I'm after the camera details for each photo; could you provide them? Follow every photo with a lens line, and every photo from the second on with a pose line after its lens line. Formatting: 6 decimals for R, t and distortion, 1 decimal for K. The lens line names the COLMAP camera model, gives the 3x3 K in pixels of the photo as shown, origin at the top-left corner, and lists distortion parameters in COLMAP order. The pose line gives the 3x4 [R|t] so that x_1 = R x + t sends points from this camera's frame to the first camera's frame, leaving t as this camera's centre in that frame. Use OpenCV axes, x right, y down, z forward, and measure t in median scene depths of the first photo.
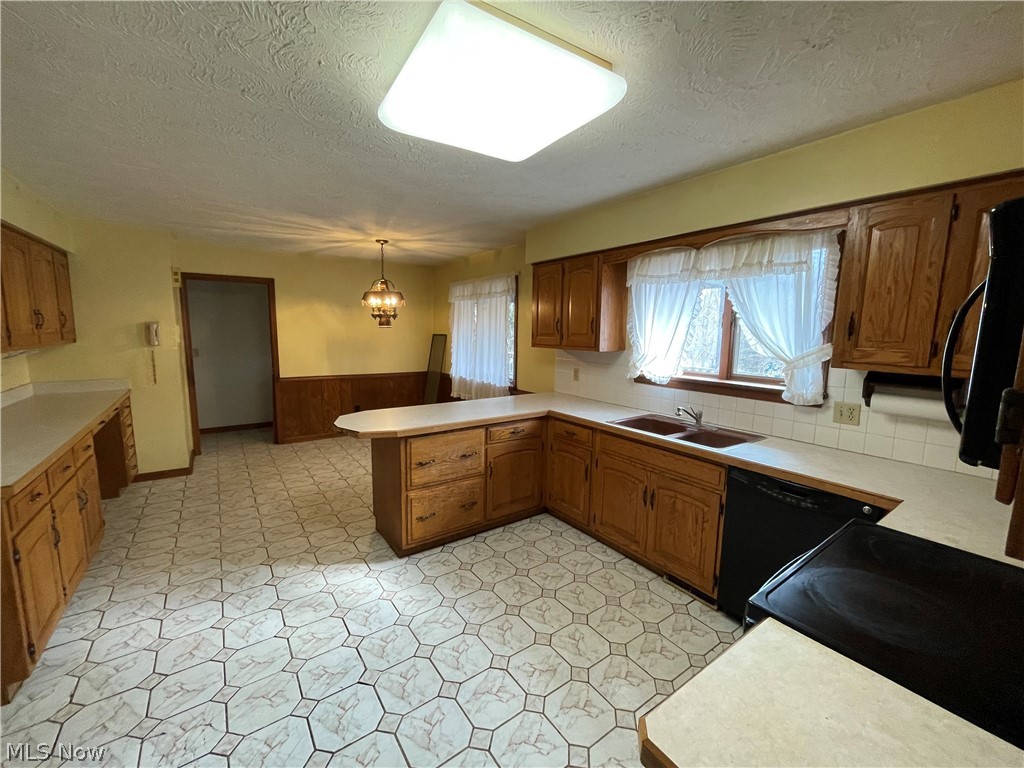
lens RADIAL K [[417.7, 0, 507.9], [0, 417.7, 384.3], [0, 0, 1]] dist [0.001843, -0.000015]
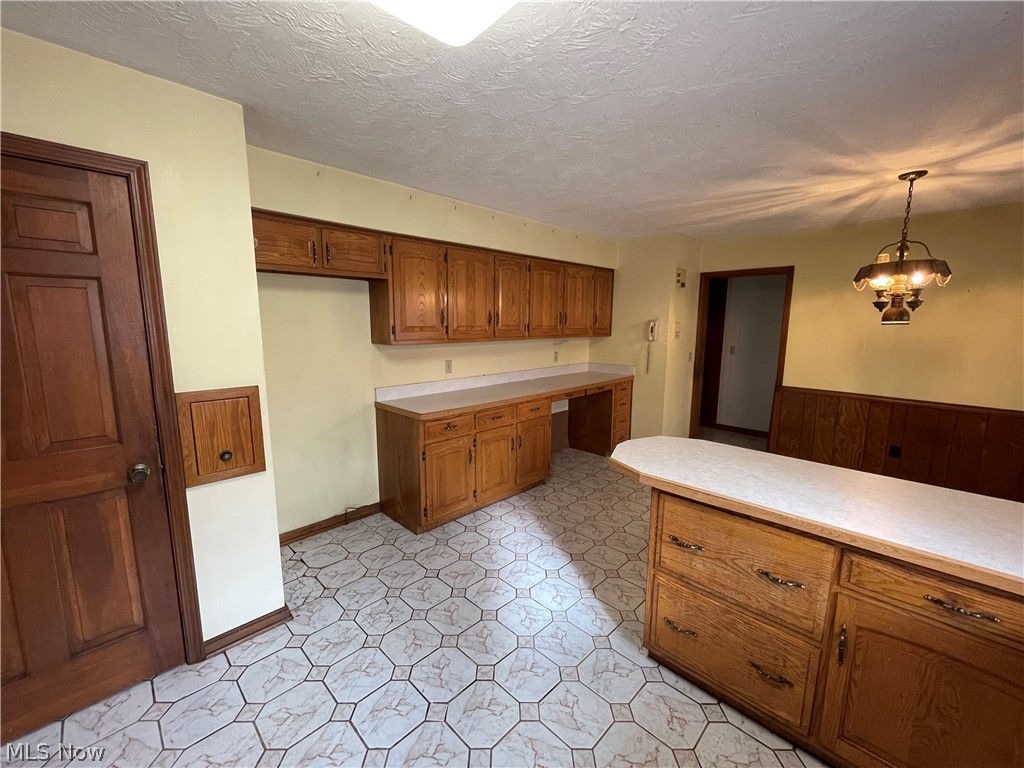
lens RADIAL K [[417.7, 0, 509.5], [0, 417.7, 381.1], [0, 0, 1]] dist [0.001843, -0.000015]
pose [[0.175262, 0.131564, -0.975692, 0.293688], [-0.136112, 0.984752, 0.108336, -0.070894], [0.975067, 0.113817, 0.190498, 0.548579]]
